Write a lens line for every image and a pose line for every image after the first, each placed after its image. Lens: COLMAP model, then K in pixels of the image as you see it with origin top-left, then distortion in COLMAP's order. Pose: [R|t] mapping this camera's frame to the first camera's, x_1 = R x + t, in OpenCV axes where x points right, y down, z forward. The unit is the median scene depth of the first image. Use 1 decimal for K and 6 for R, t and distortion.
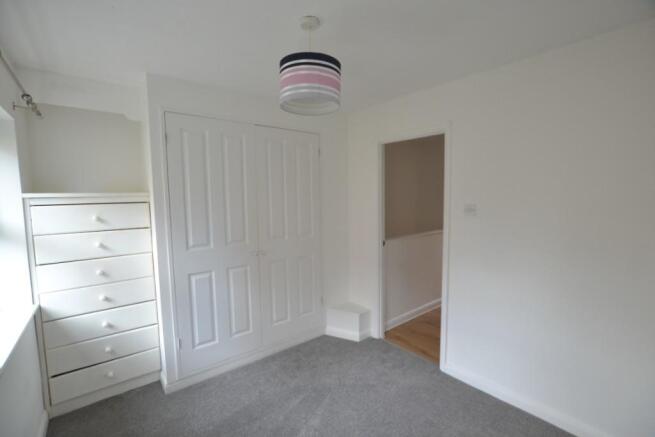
lens RADIAL K [[291.9, 0, 327.2], [0, 291.9, 237.4], [0, 0, 1]] dist [-0.017525, -0.000167]
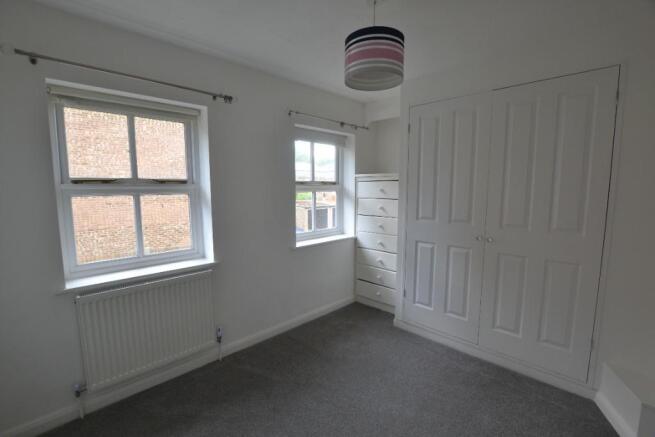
lens RADIAL K [[297.2, 0, 327.5], [0, 297.2, 218.5], [0, 0, 1]] dist [-0.016357, -0.000107]
pose [[0.116421, 0.139429, -0.983364, 0.699226], [-0.110584, 0.985761, 0.126677, -0.081603], [0.987024, 0.093996, 0.130182, 0.500311]]
